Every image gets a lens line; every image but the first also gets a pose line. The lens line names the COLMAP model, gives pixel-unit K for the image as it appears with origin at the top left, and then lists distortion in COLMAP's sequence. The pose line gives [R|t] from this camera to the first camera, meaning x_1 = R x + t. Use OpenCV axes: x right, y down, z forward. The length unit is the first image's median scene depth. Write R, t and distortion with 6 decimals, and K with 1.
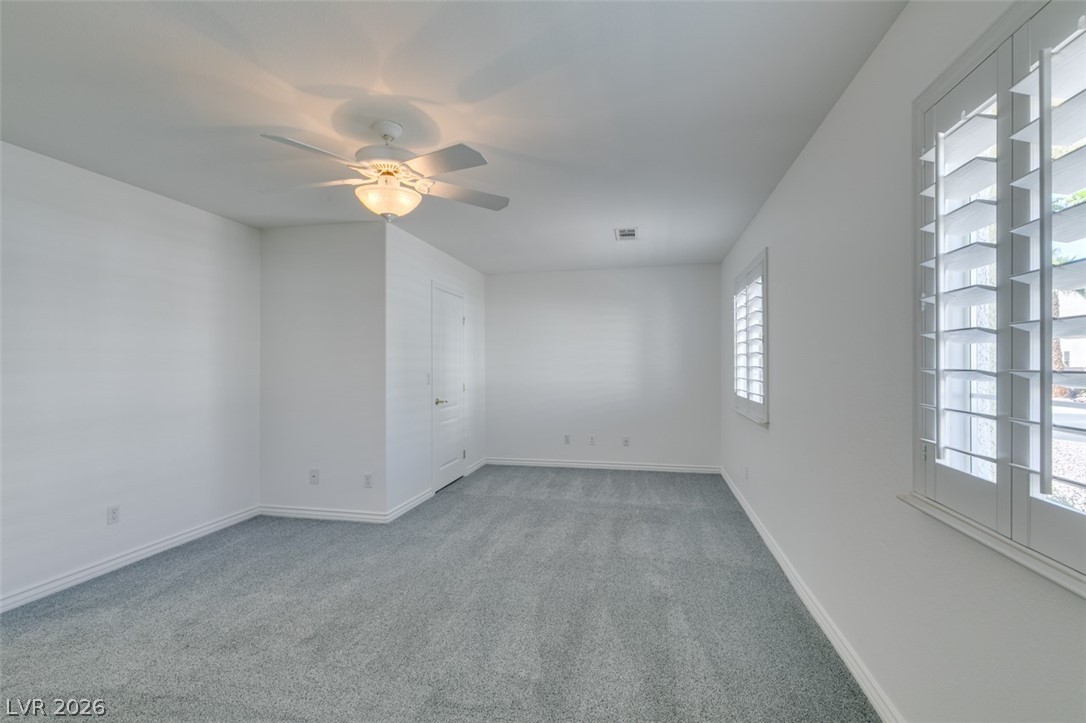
lens RADIAL K [[483.6, 0, 540.8], [0, 483.6, 366.2], [0, 0, 1]] dist [0.002643, -0.000055]
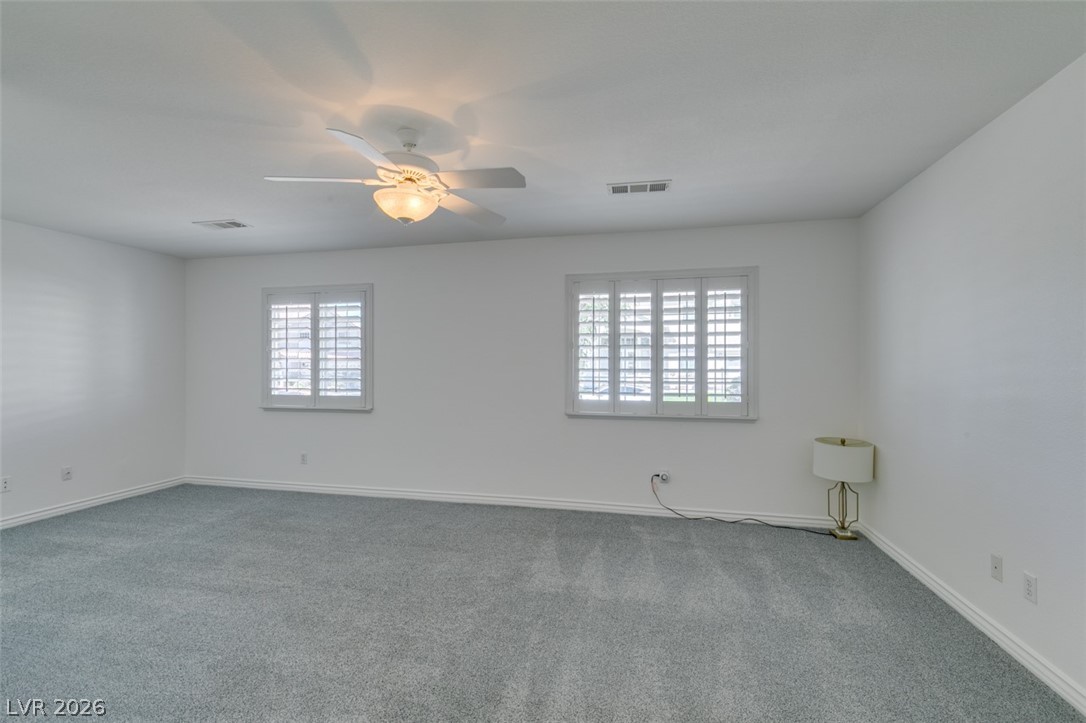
lens RADIAL K [[483.6, 0, 540.8], [0, 483.6, 366.2], [0, 0, 1]] dist [0.002643, -0.000055]
pose [[0.013236, 0.008462, 0.999877, -0.868023], [0.003298, 0.999958, -0.008506, 0.005847], [-0.999907, 0.003411, 0.013207, 0.458831]]
